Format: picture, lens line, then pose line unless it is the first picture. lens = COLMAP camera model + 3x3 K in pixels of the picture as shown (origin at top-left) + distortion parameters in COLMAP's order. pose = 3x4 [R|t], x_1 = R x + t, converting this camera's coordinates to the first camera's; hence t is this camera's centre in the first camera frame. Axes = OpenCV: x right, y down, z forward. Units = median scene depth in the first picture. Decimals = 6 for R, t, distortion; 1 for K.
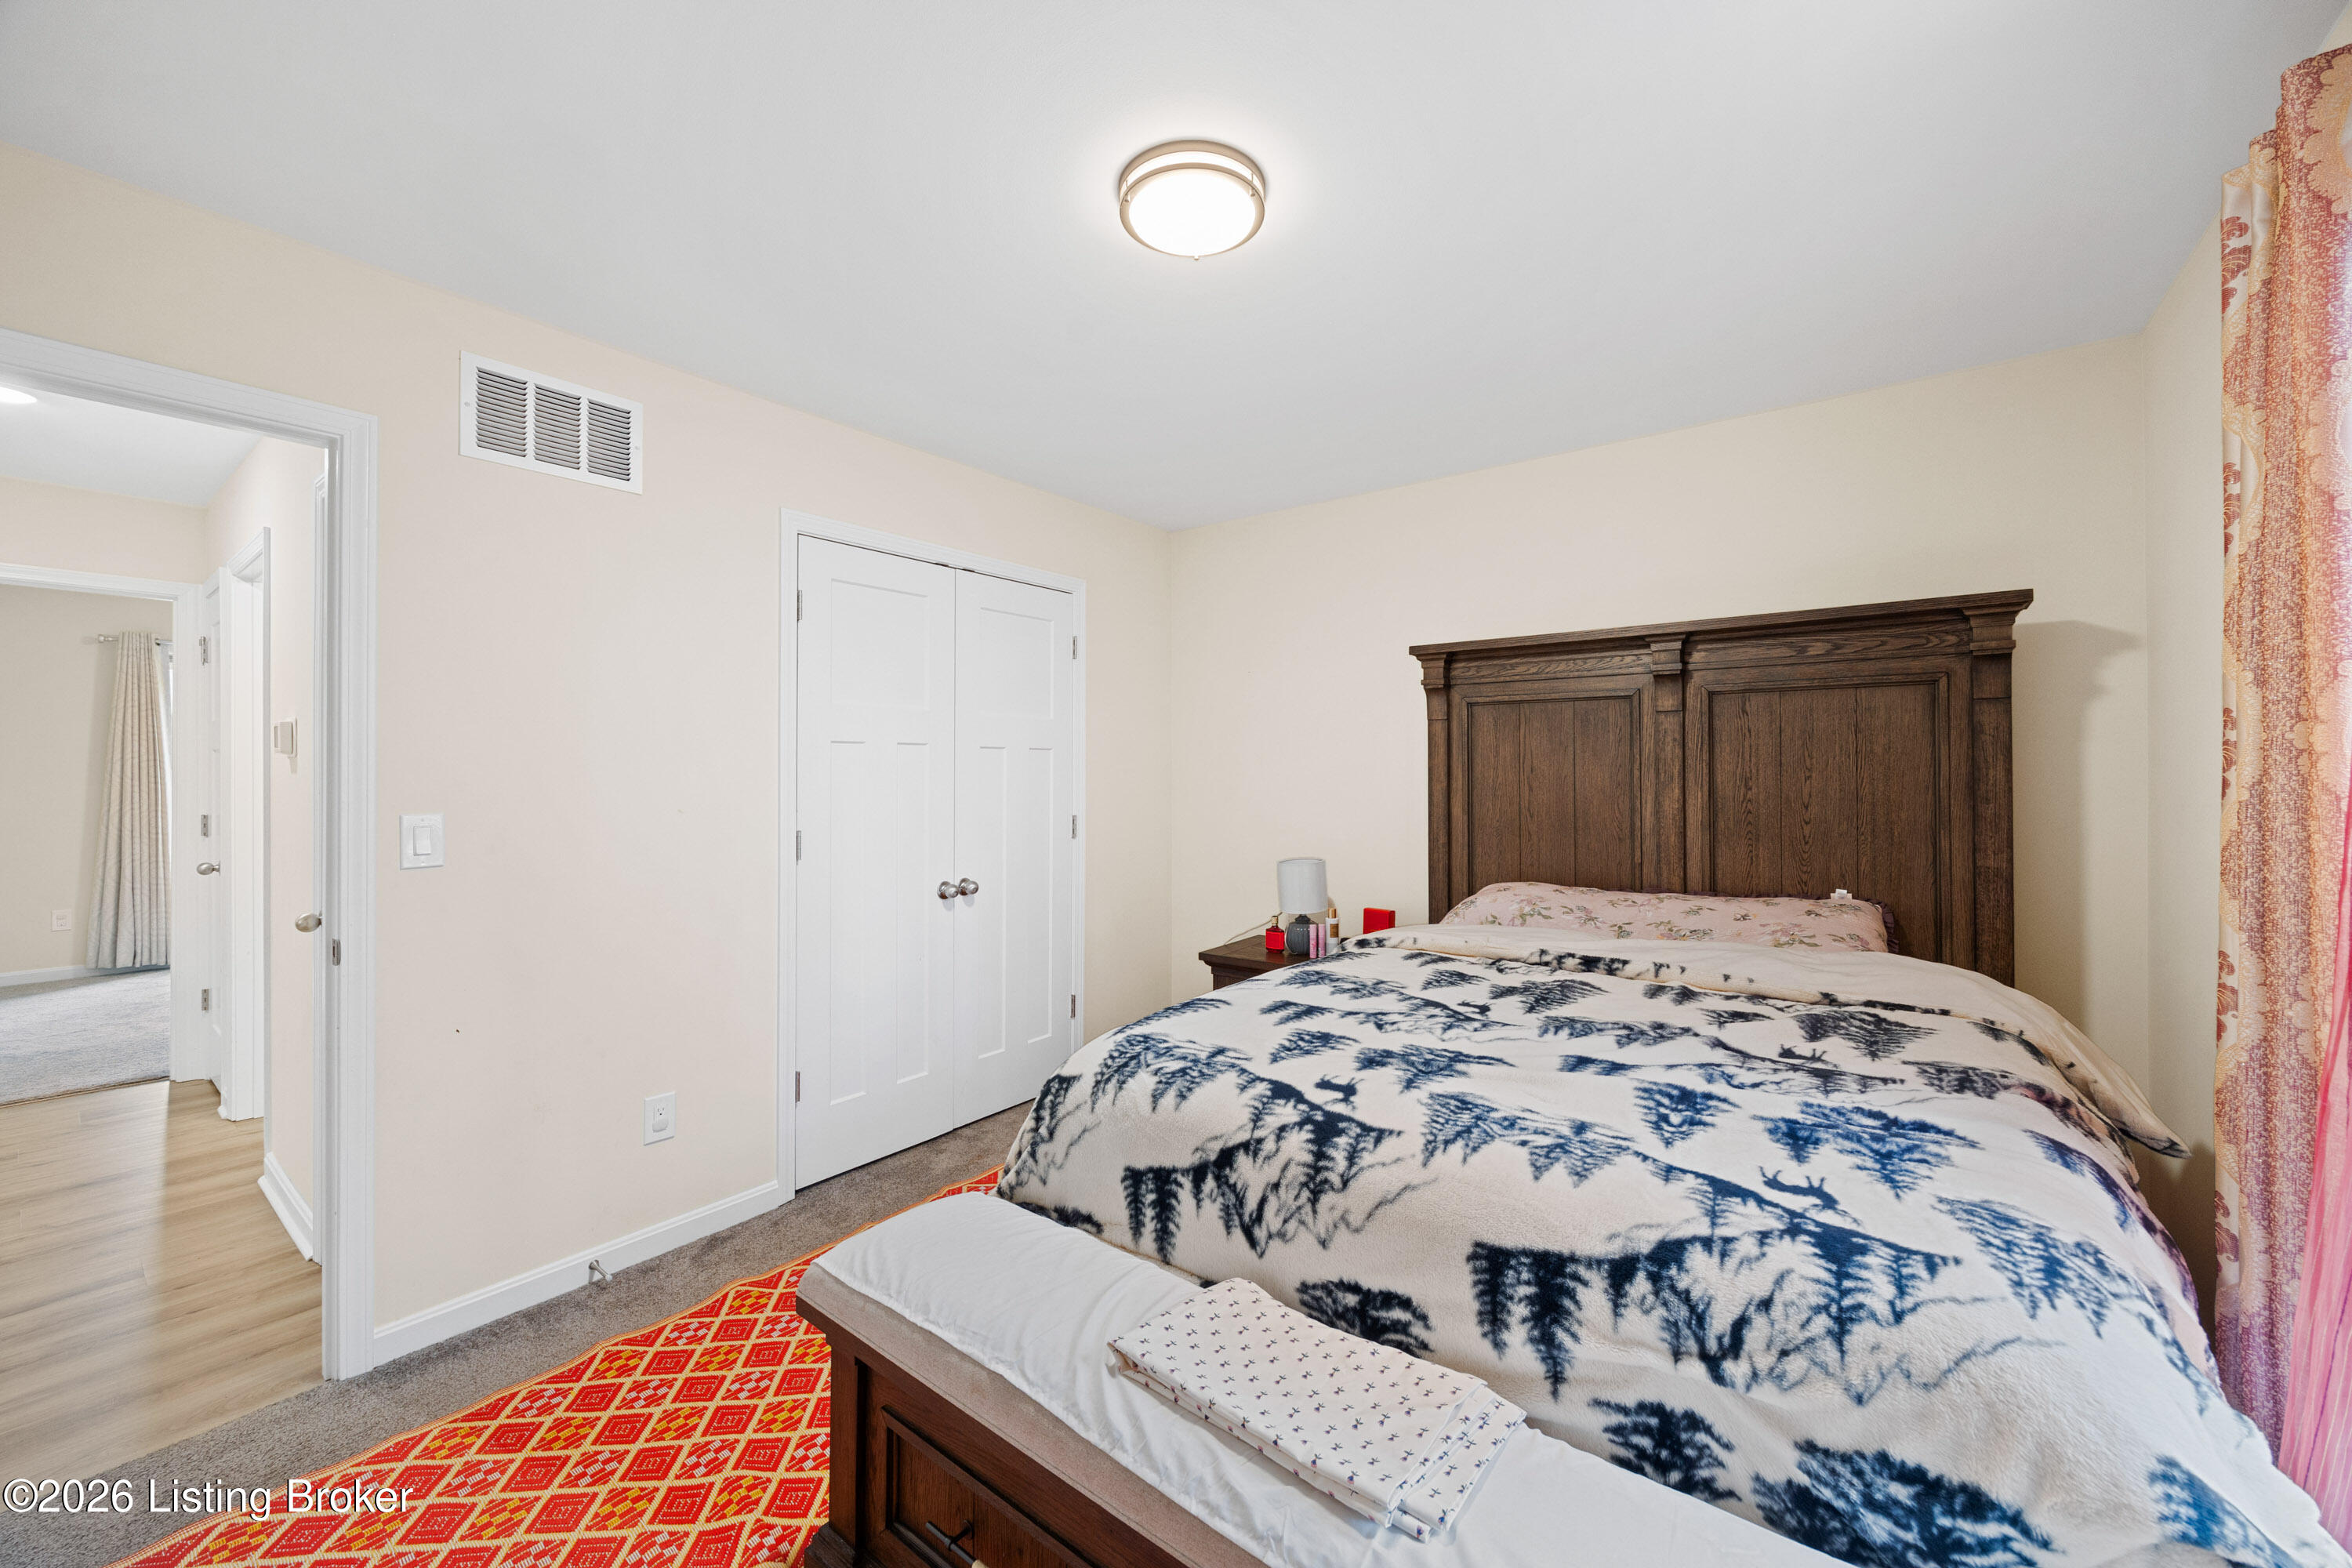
lens RADIAL K [[931.4, 0, 1176.1], [0, 931.4, 765.5], [0, 0, 1]] dist [-0.002258, -0.000319]
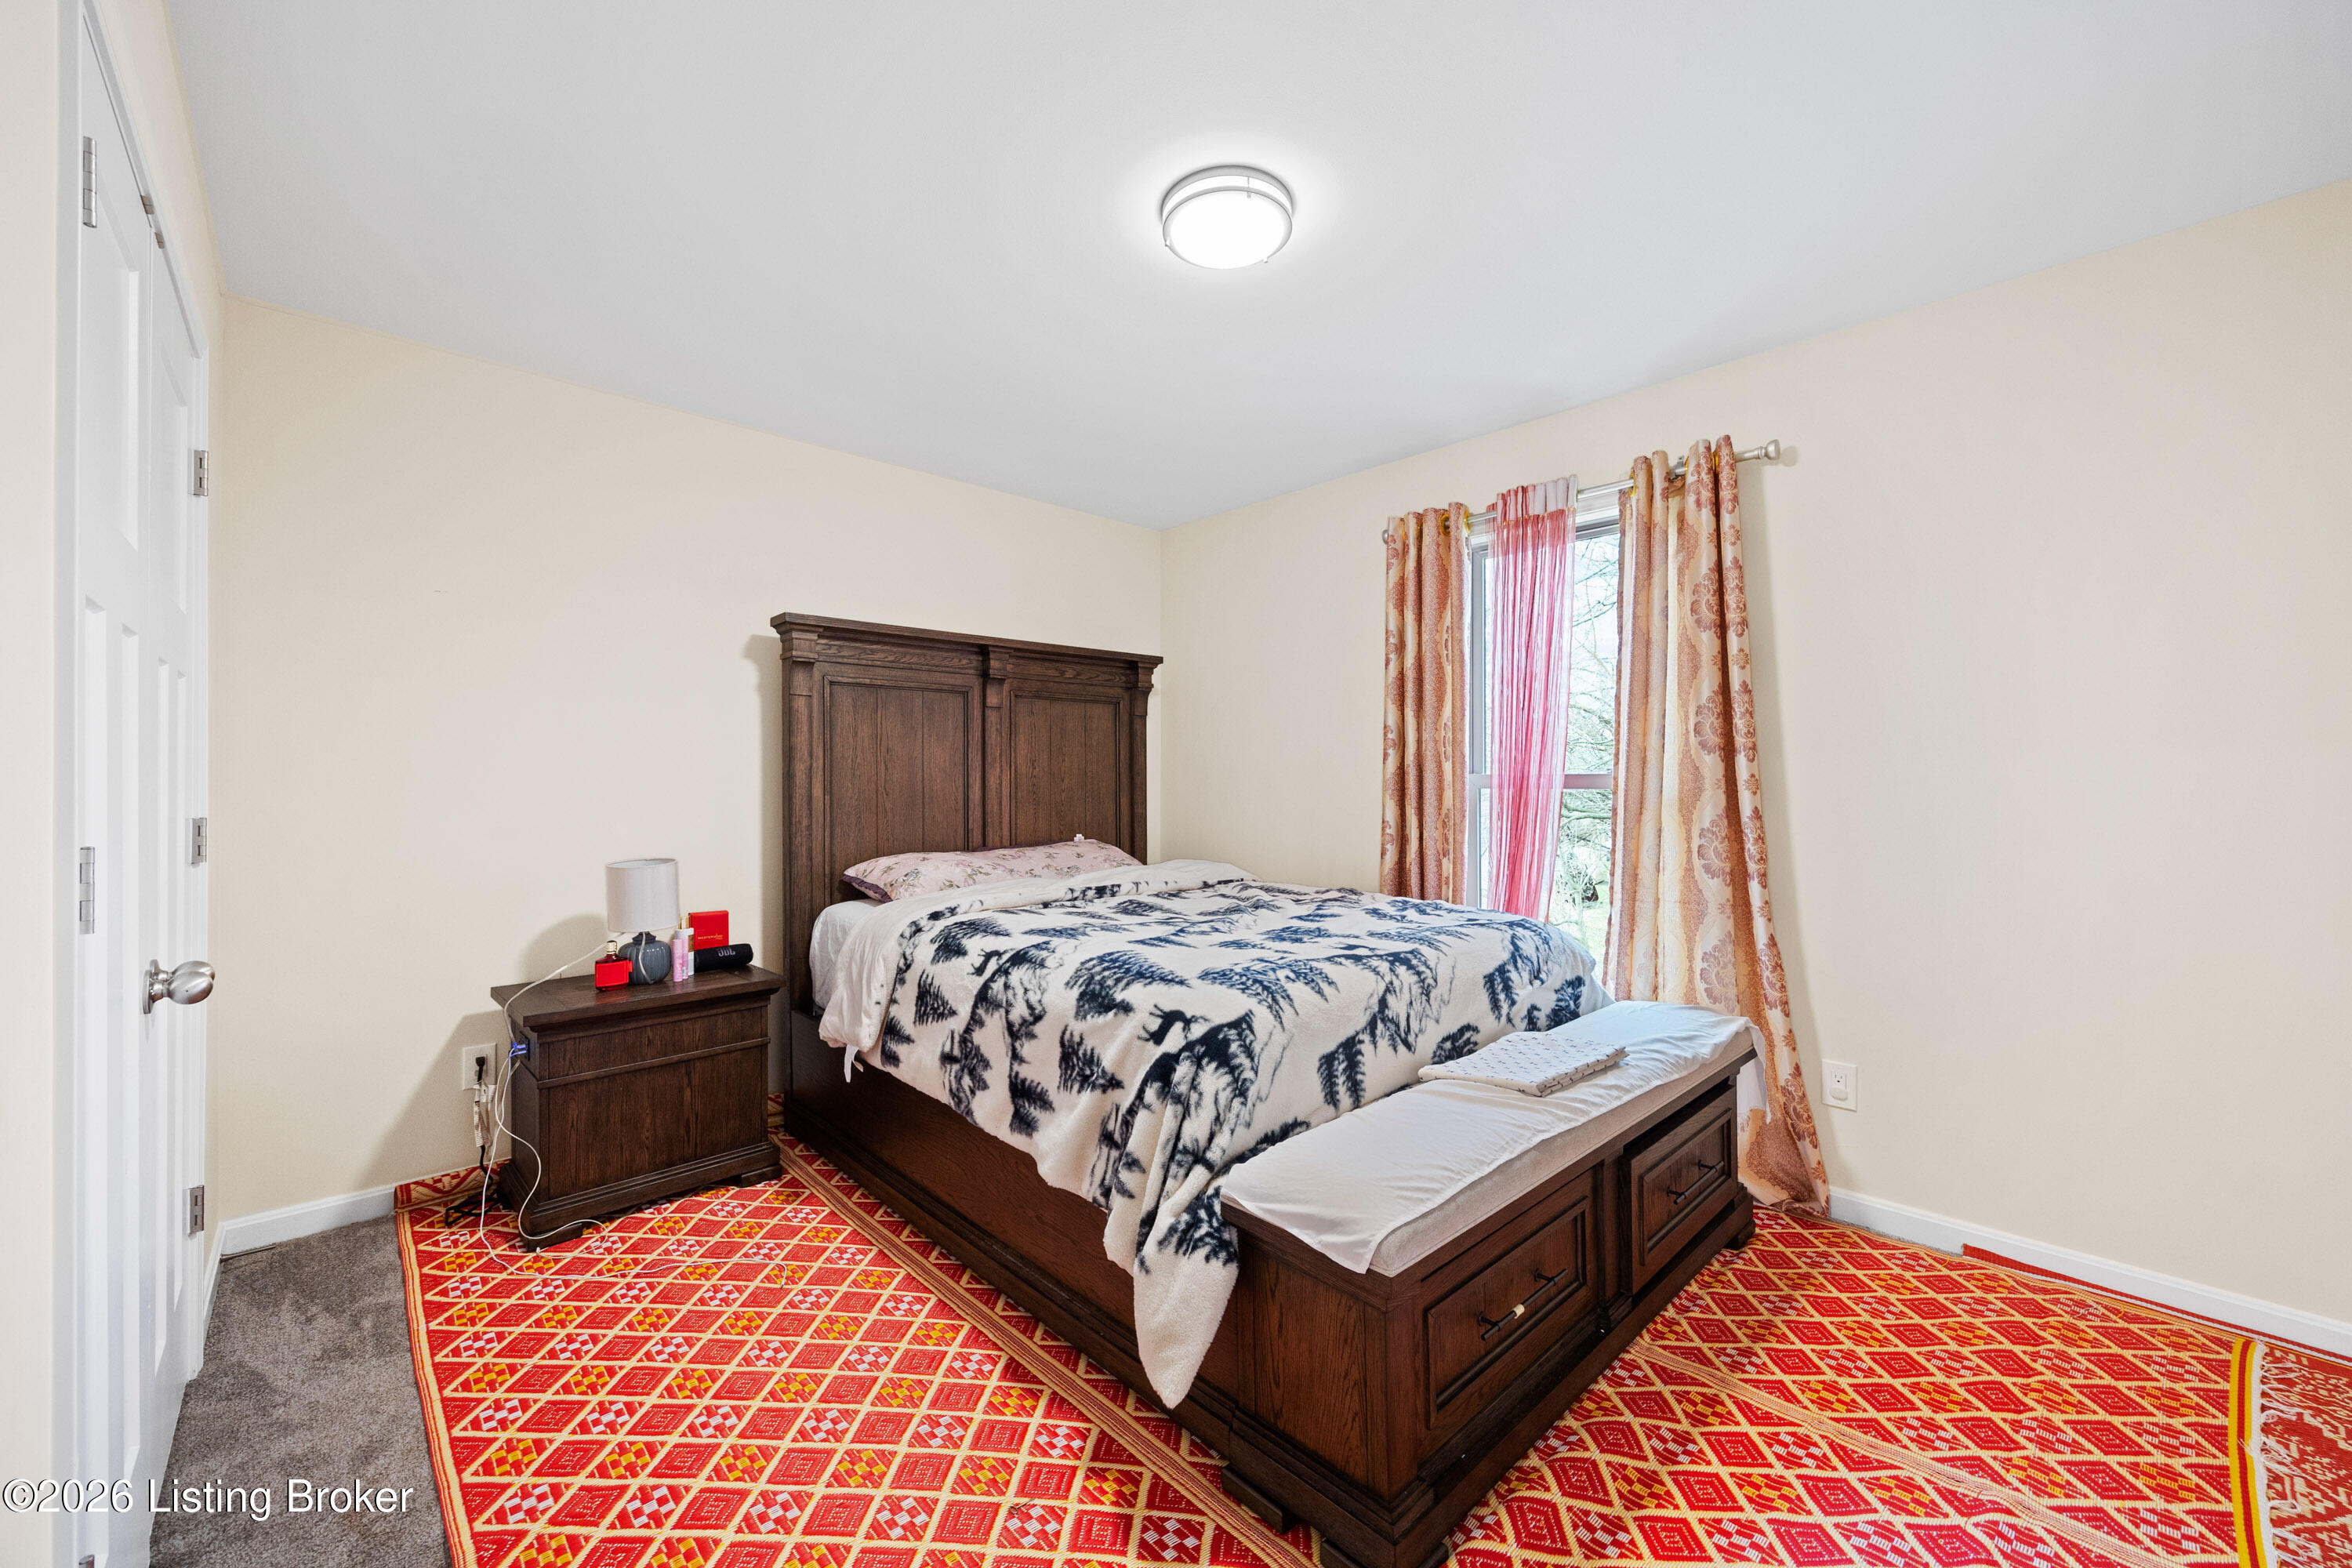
lens RADIAL K [[931.4, 0, 1178.9], [0, 931.4, 790.7], [0, 0, 1]] dist [-0.002258, -0.000319]
pose [[0.134276, -0.006326, 0.990924, -1.225070], [0.000705, 0.999980, 0.006288, 0.084683], [-0.990944, -0.000145, 0.134278, 1.002862]]
